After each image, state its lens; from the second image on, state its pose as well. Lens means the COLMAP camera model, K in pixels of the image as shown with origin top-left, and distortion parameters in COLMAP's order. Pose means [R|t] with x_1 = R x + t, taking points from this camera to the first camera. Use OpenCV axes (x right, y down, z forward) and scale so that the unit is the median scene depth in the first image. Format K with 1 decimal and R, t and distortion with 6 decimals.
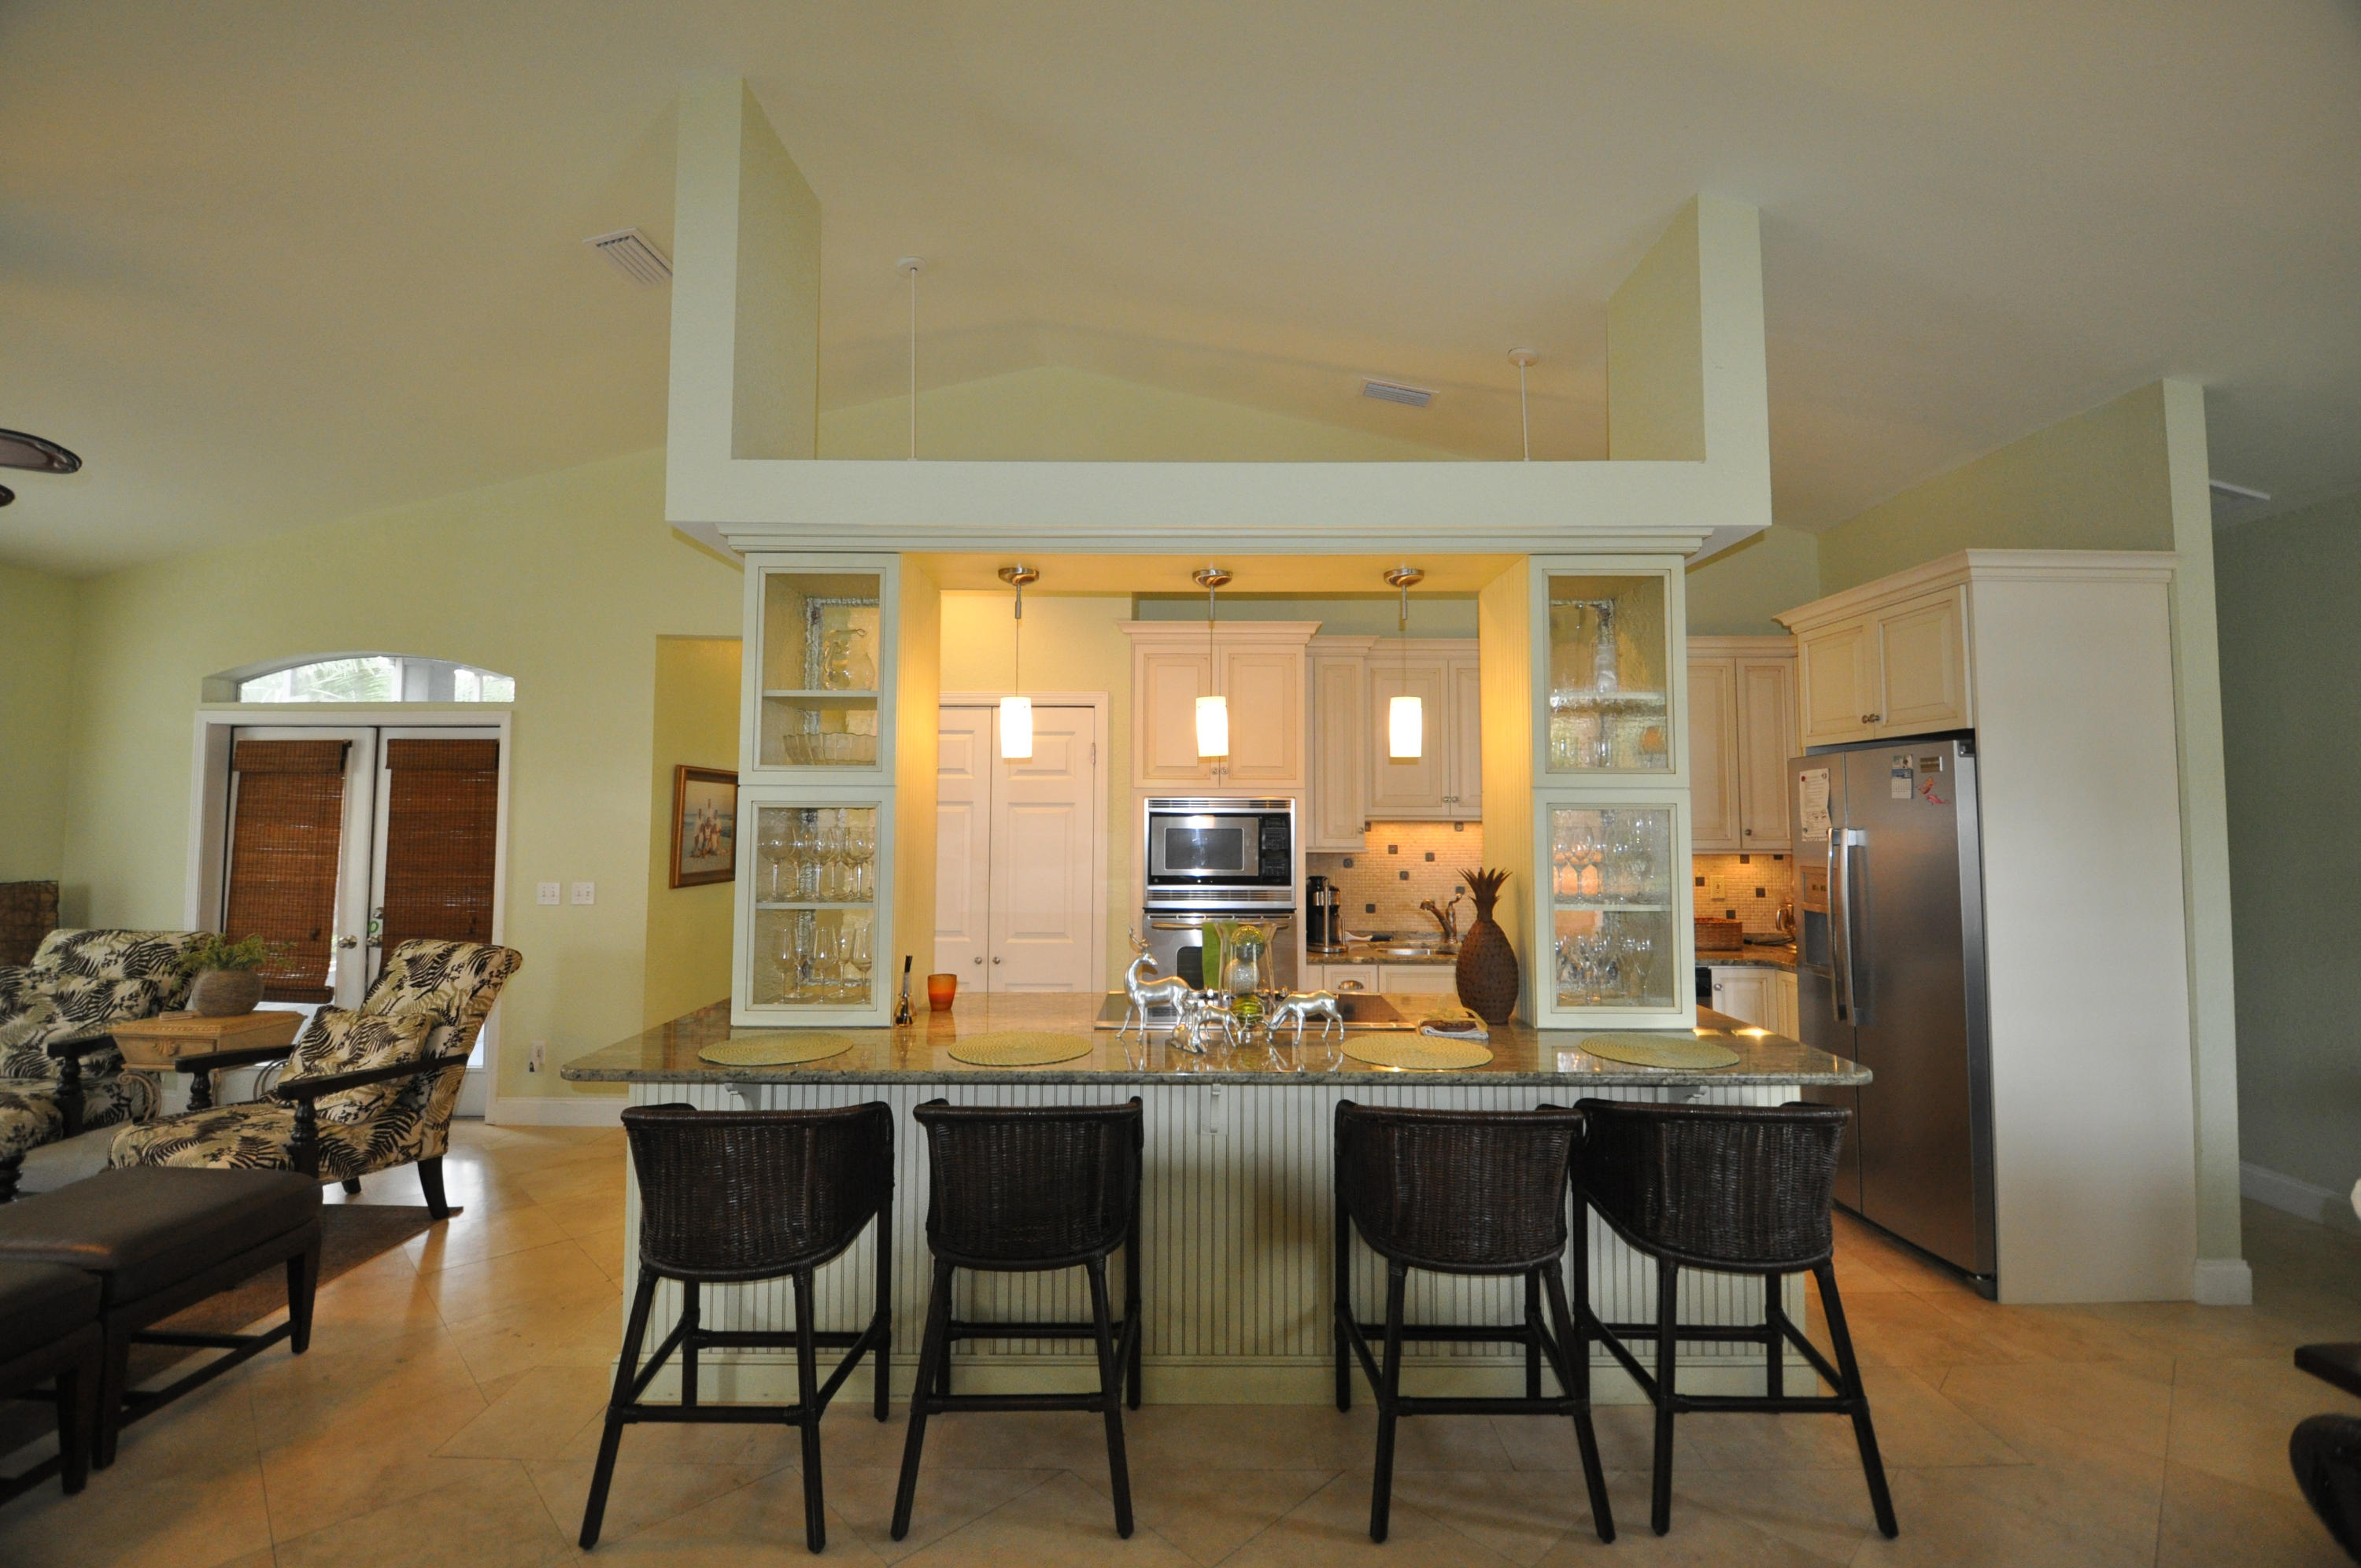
lens RADIAL K [[1035.3, 0, 1185.8], [0, 1035.3, 772.5], [0, 0, 1]] dist [0.024412, -0.025850]
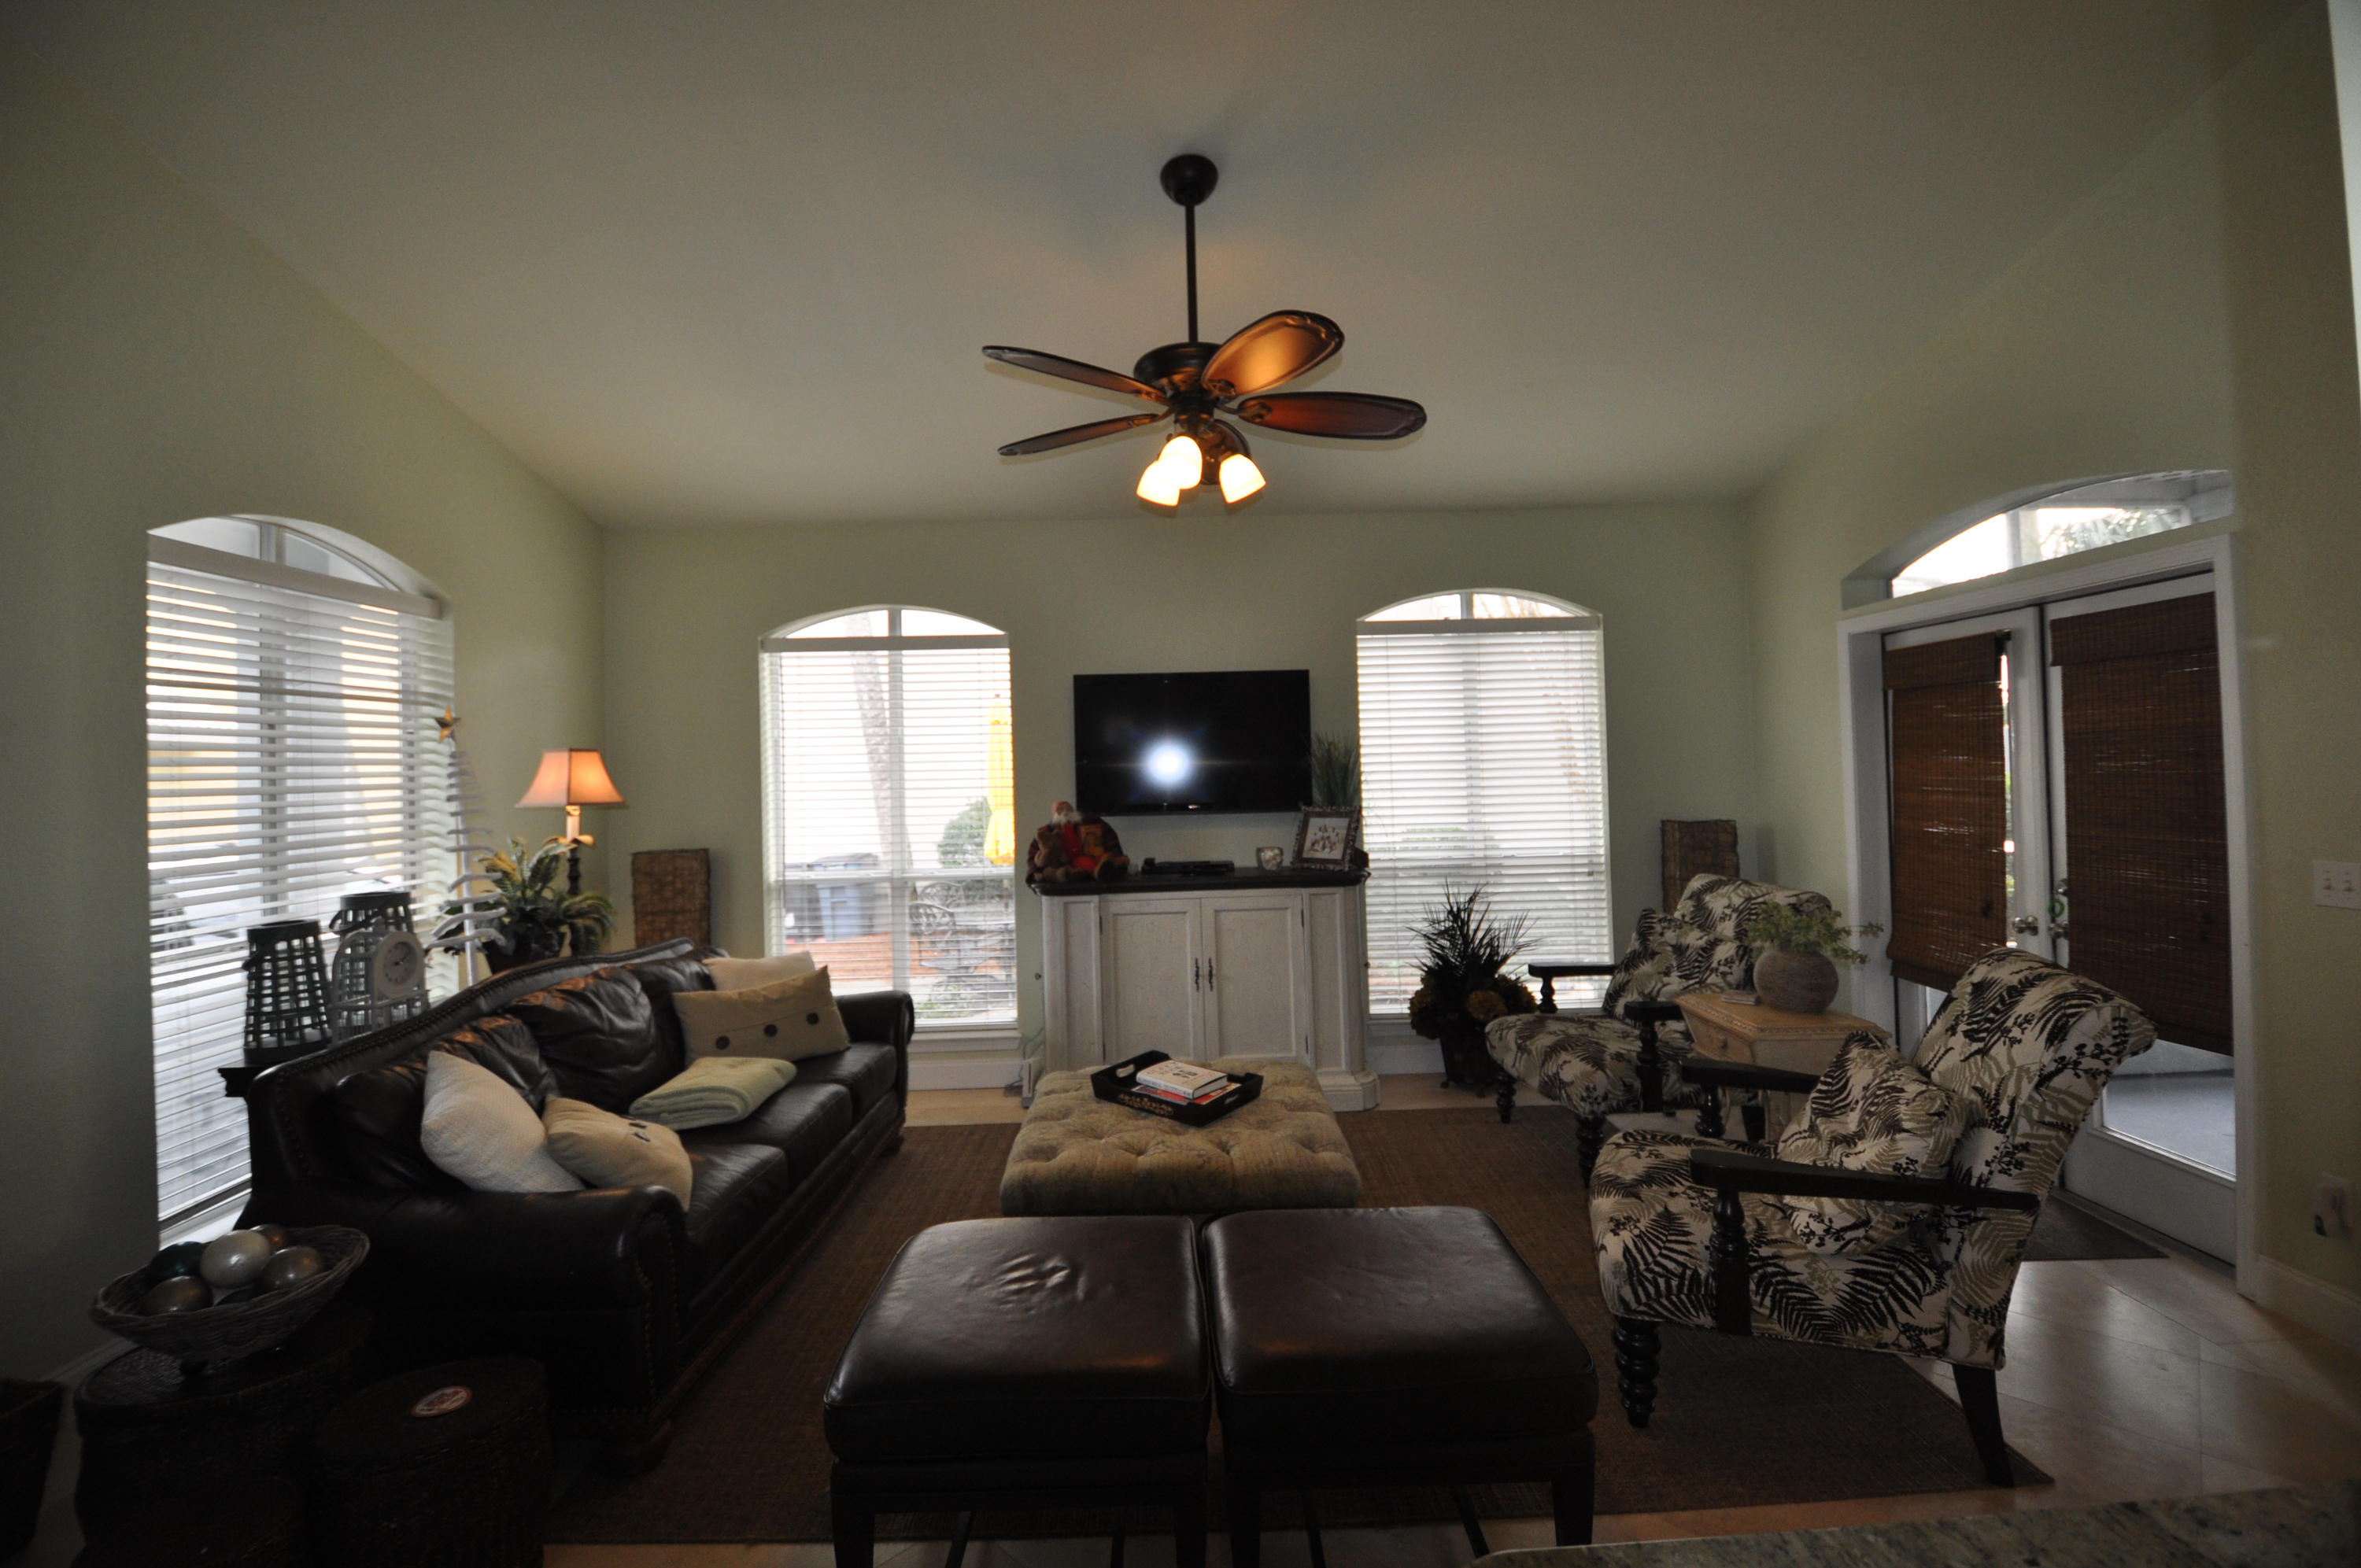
lens RADIAL K [[1035.3, 0, 1185.8], [0, 1035.3, 772.5], [0, 0, 1]] dist [0.024412, -0.025850]
pose [[0.039104, -0.005386, -0.999221, -0.192629], [0.072557, 0.997361, -0.002536, 0.033295], [0.996597, -0.072401, 0.039391, 0.571239]]
